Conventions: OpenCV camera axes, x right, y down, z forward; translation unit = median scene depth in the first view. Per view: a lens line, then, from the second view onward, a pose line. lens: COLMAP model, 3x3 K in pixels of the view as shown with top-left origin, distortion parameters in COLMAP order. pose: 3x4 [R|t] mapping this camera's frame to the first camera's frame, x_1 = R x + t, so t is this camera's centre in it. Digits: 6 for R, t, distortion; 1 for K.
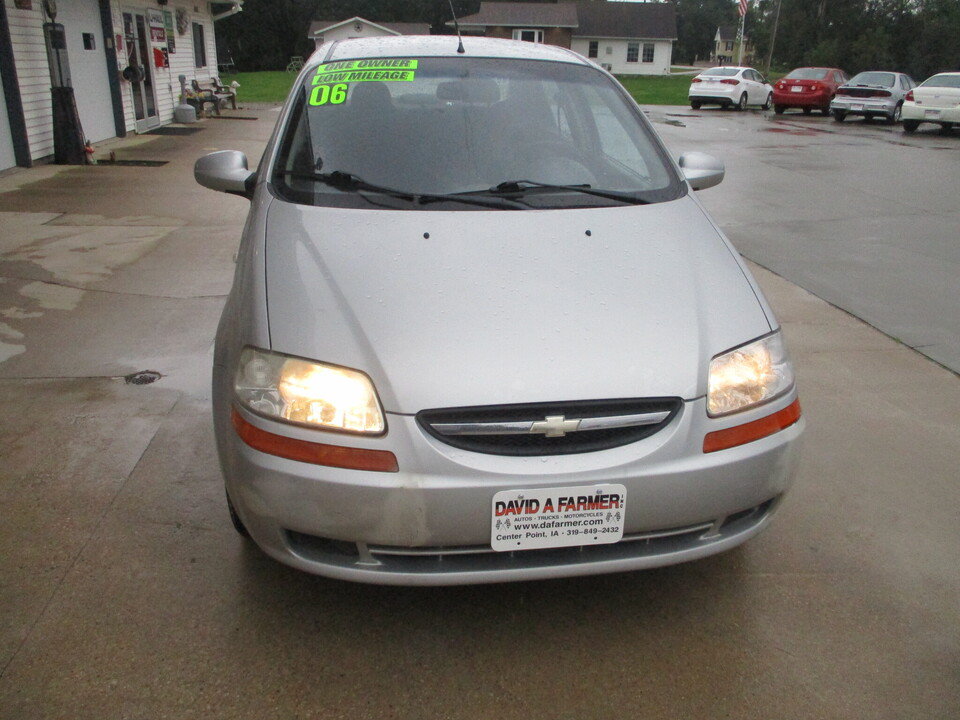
lens RADIAL K [[803.3, 0, 486.7], [0, 803.3, 359.2], [0, 0, 1]] dist [-0.048173, 0.021957]
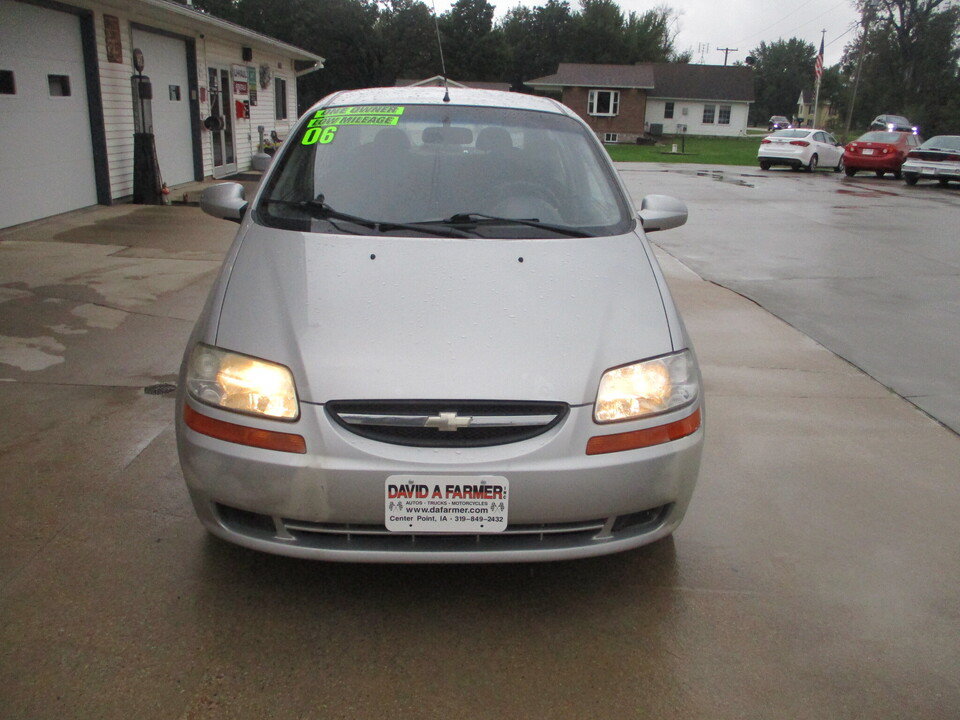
lens RADIAL K [[803.3, 0, 486.7], [0, 803.3, 359.2], [0, 0, 1]] dist [-0.048173, 0.021957]
pose [[0.995104, 0.042354, -0.089298, 0.182166], [-0.048196, 0.996765, -0.064320, 0.051340], [0.086284, 0.068309, 0.993926, -0.088670]]
